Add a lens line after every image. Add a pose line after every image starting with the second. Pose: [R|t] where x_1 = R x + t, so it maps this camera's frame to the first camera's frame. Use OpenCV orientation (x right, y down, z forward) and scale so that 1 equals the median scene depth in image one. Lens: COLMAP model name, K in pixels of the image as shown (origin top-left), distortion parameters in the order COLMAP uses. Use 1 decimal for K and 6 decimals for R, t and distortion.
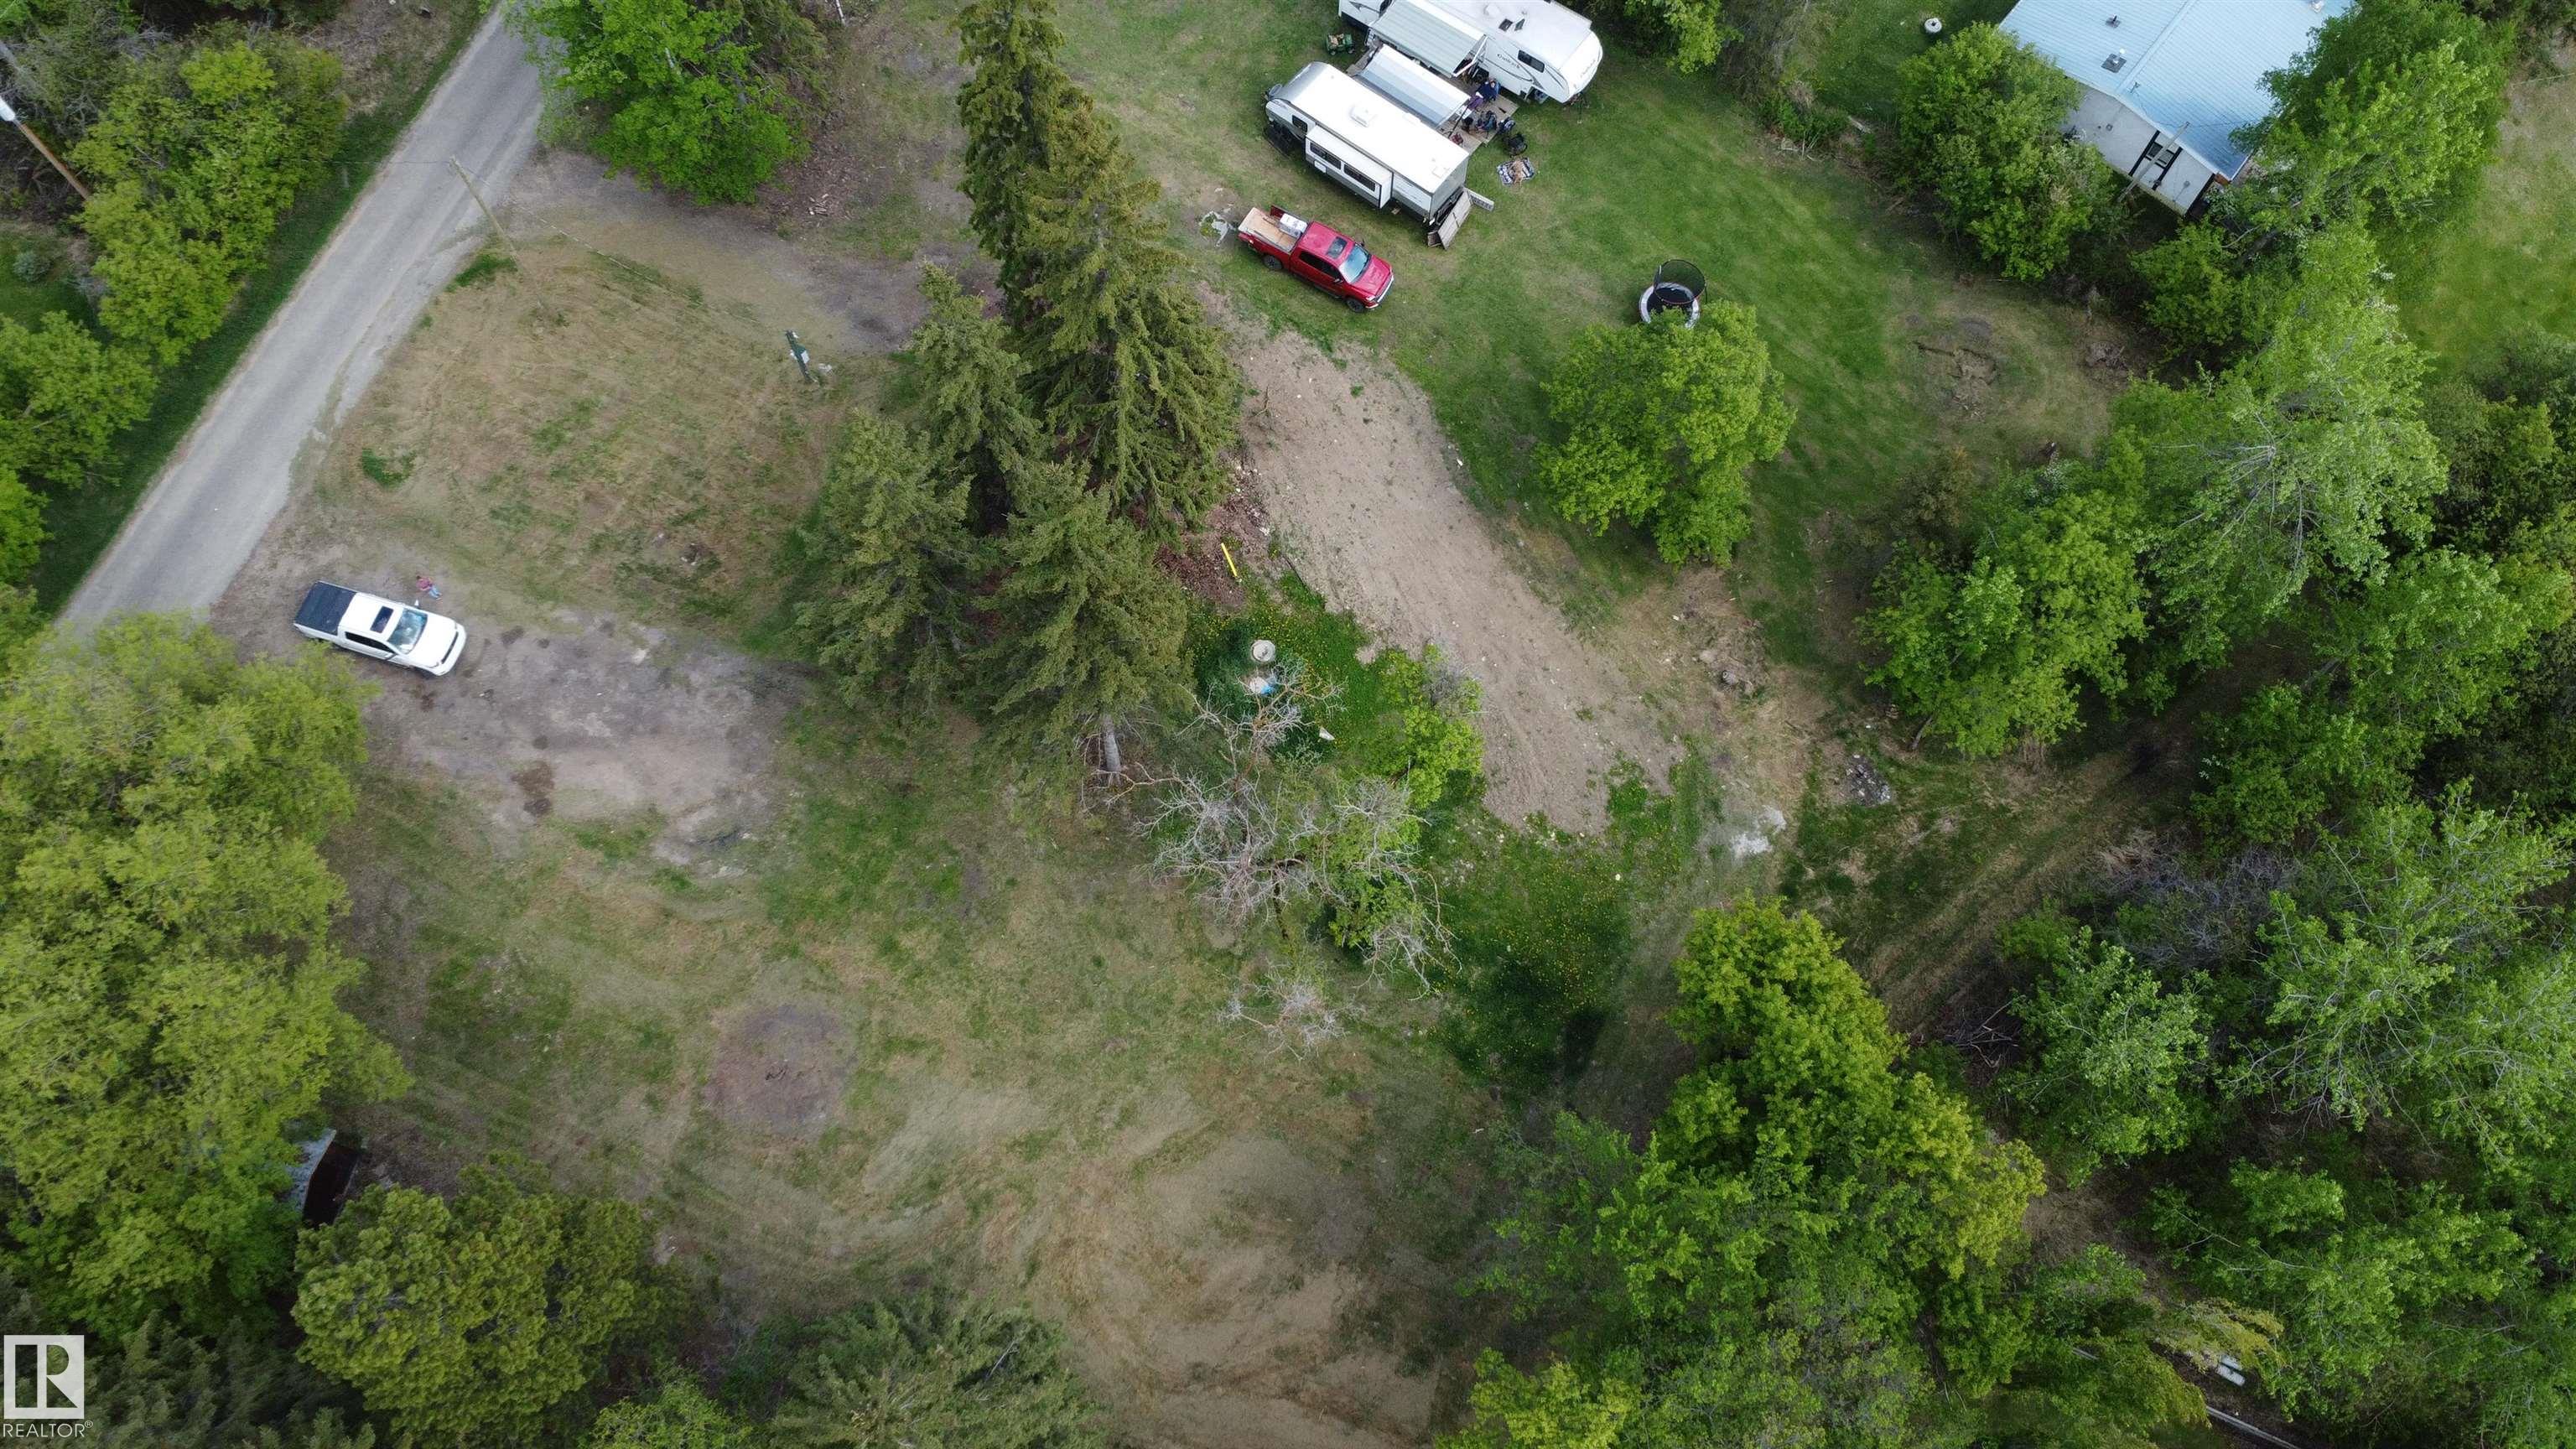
lens RADIAL K [[1871.3, 0, 1293.6], [0, 1871.3, 702.1], [0, 0, 1]] dist [-0.026011, -0.016504]
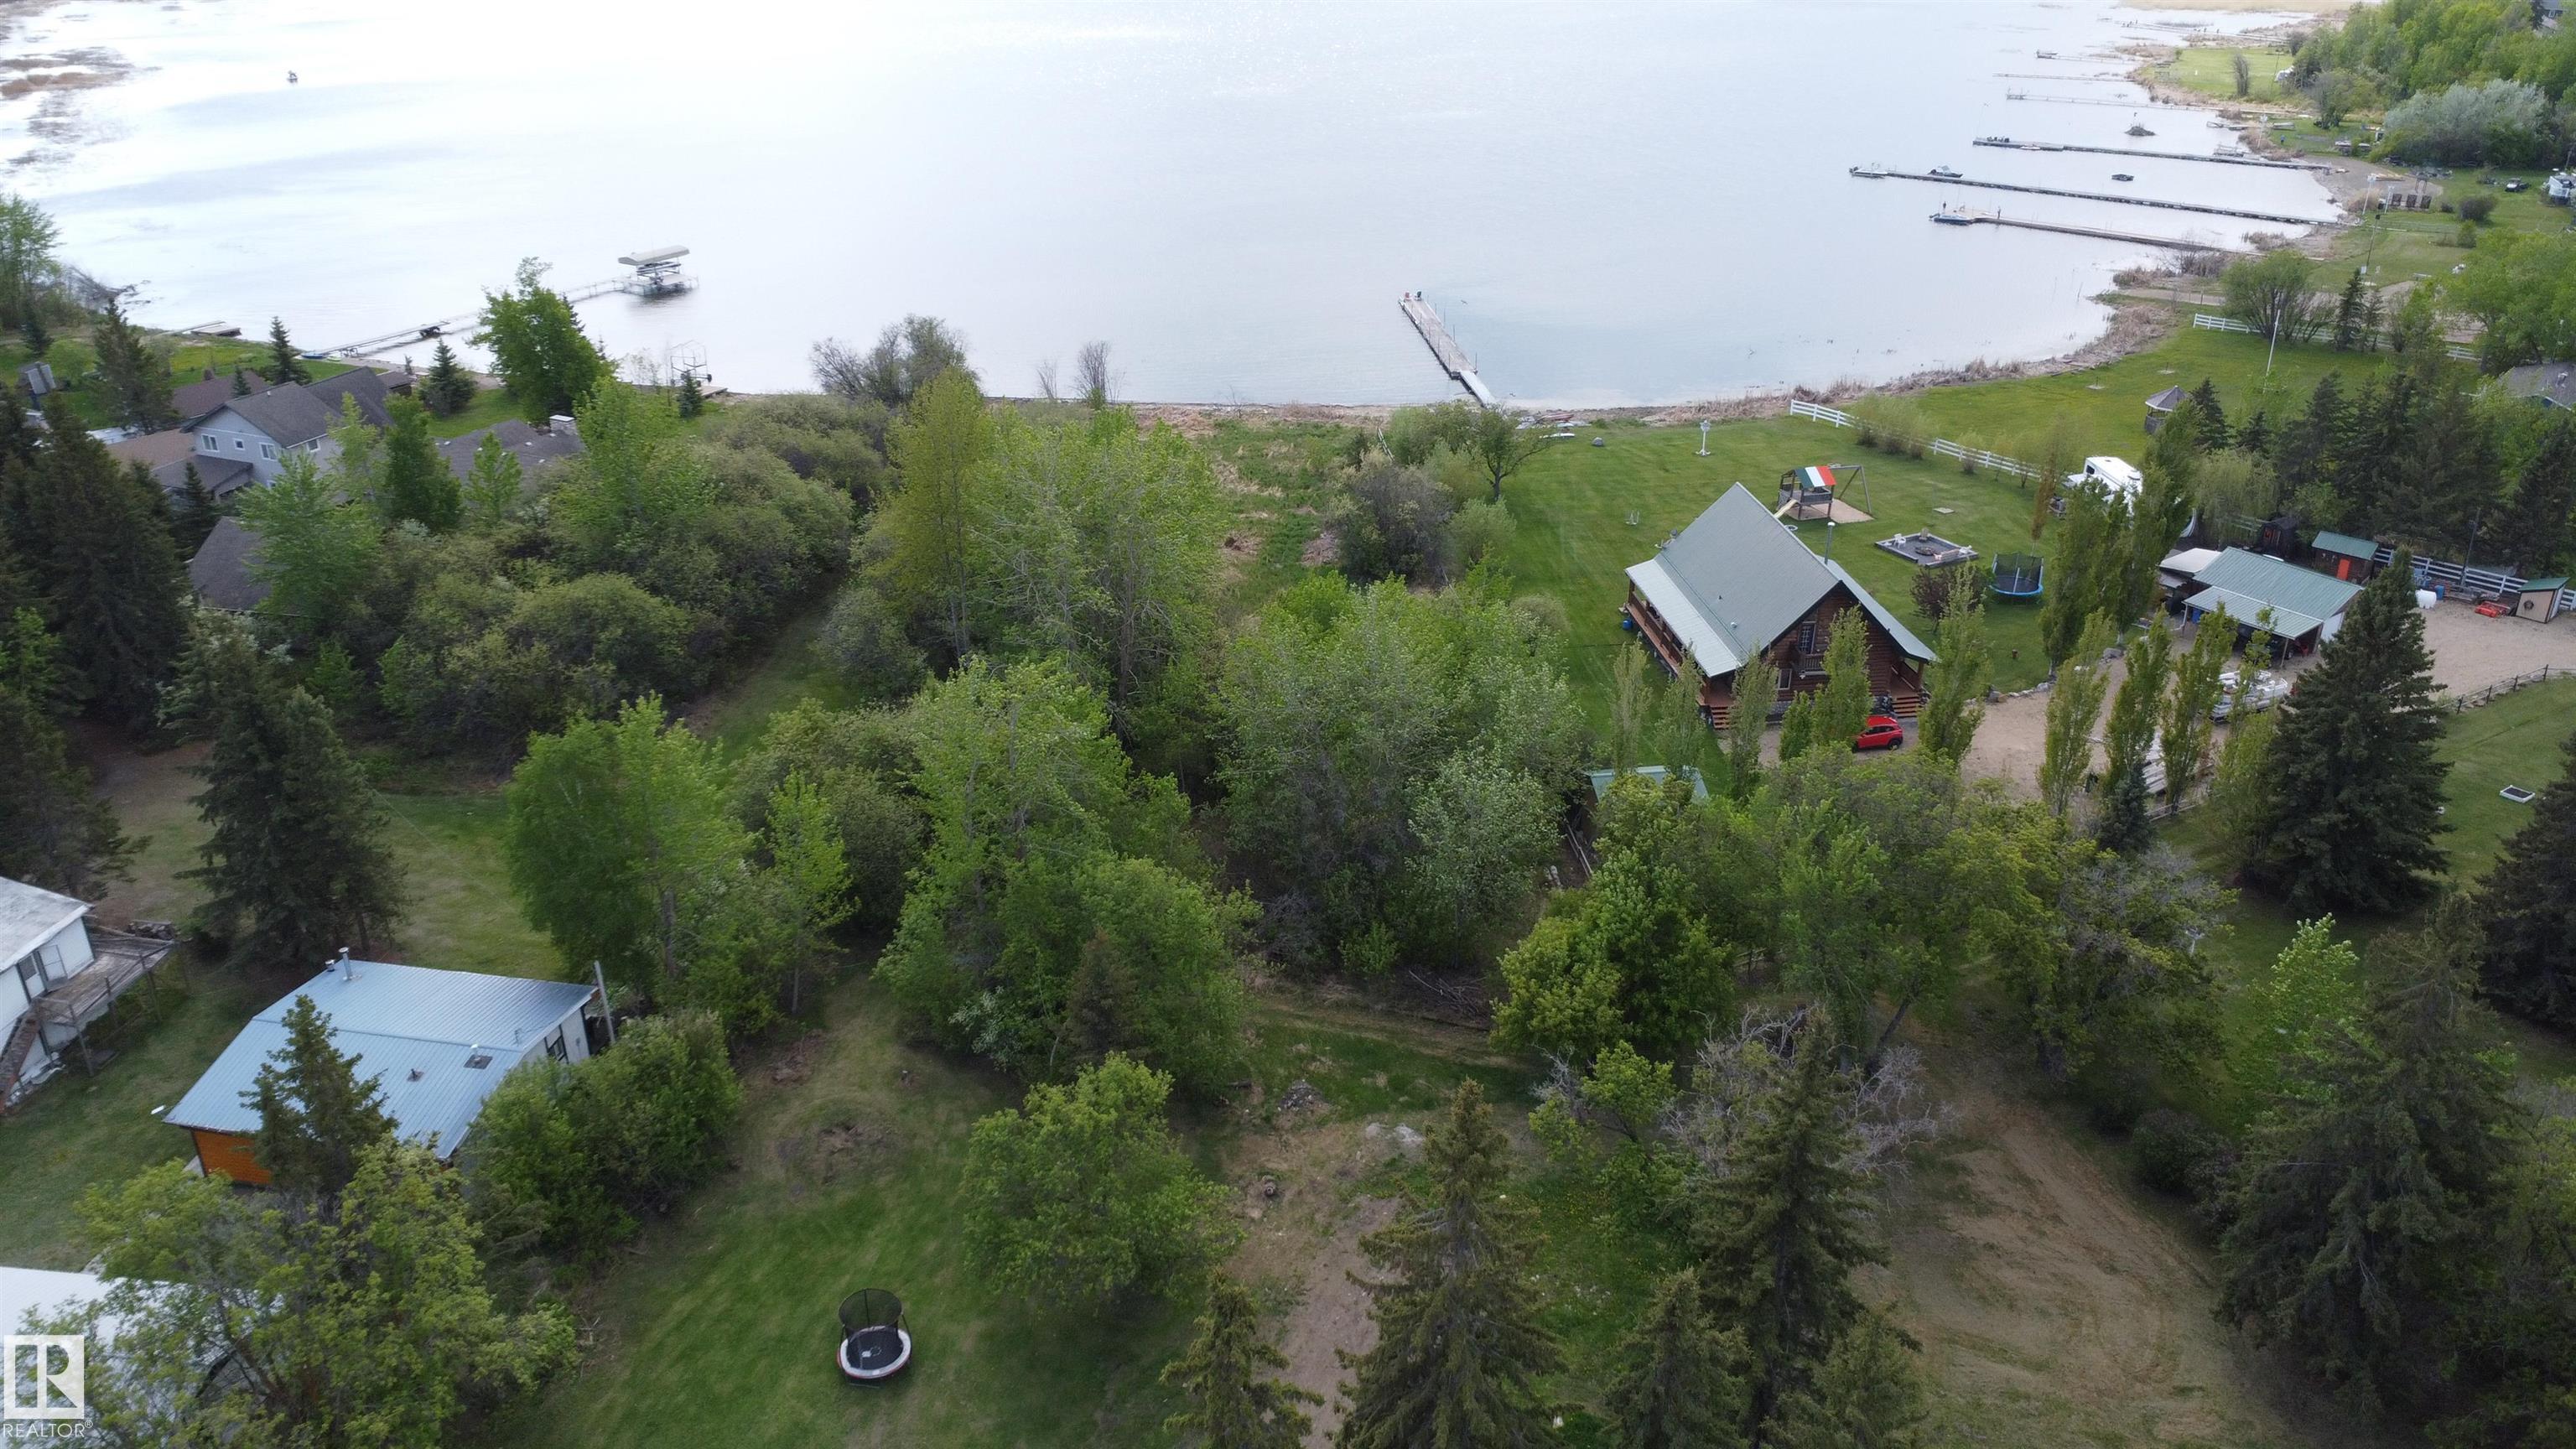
lens RADIAL K [[1871.3, 0, 1294.4], [0, 1871.3, 715.7], [0, 0, 1]] dist [-0.026011, -0.016504]
pose [[-0.498468, -0.382685, 0.777870, -0.493016], [0.798512, 0.146652, 0.583843, -0.665557], [-0.337504, 0.912165, 0.232477, 0.534029]]
